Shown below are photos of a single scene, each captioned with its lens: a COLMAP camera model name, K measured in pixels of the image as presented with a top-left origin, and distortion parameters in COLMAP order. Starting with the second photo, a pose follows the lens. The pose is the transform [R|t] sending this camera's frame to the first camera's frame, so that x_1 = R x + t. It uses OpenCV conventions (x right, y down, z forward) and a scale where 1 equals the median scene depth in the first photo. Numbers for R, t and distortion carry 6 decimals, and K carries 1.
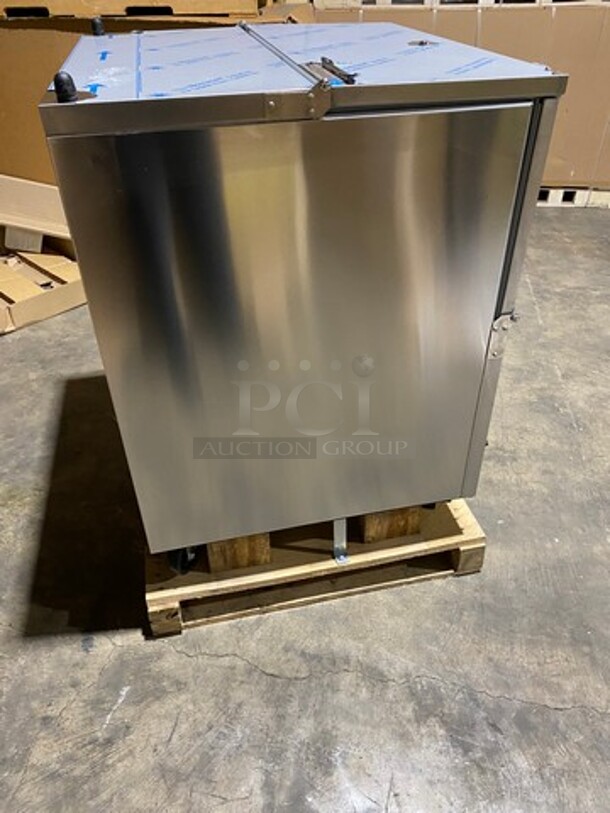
lens RADIAL K [[614.3, 0, 305.9], [0, 614.3, 405.9], [0, 0, 1]] dist [-0.013380, -0.012773]
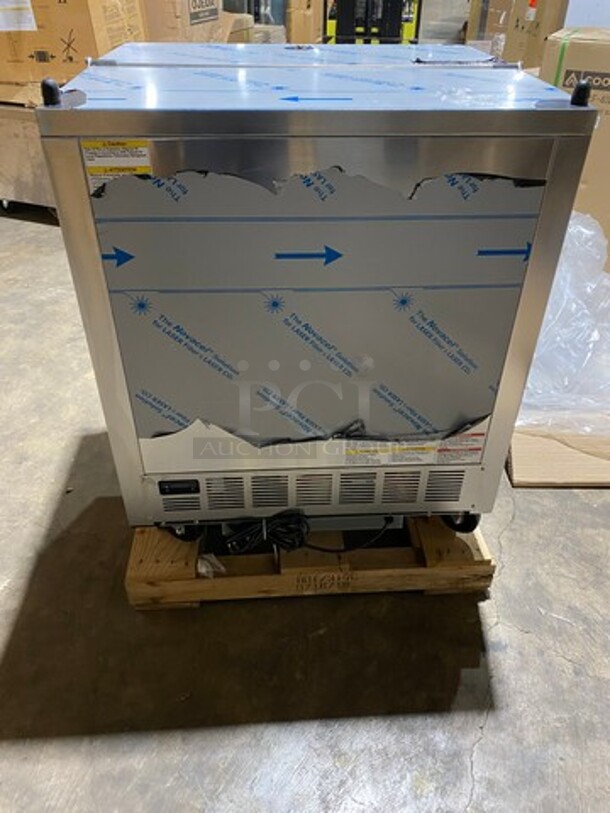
lens RADIAL K [[614.3, 0, 304.9], [0, 614.3, 406.6], [0, 0, 1]] dist [-0.013380, -0.012773]
pose [[0.154073, -0.576197, 0.802657, -1.094203], [0.581582, 0.709610, 0.397765, -0.542098], [-0.798764, 0.405526, 0.444437, 0.697534]]
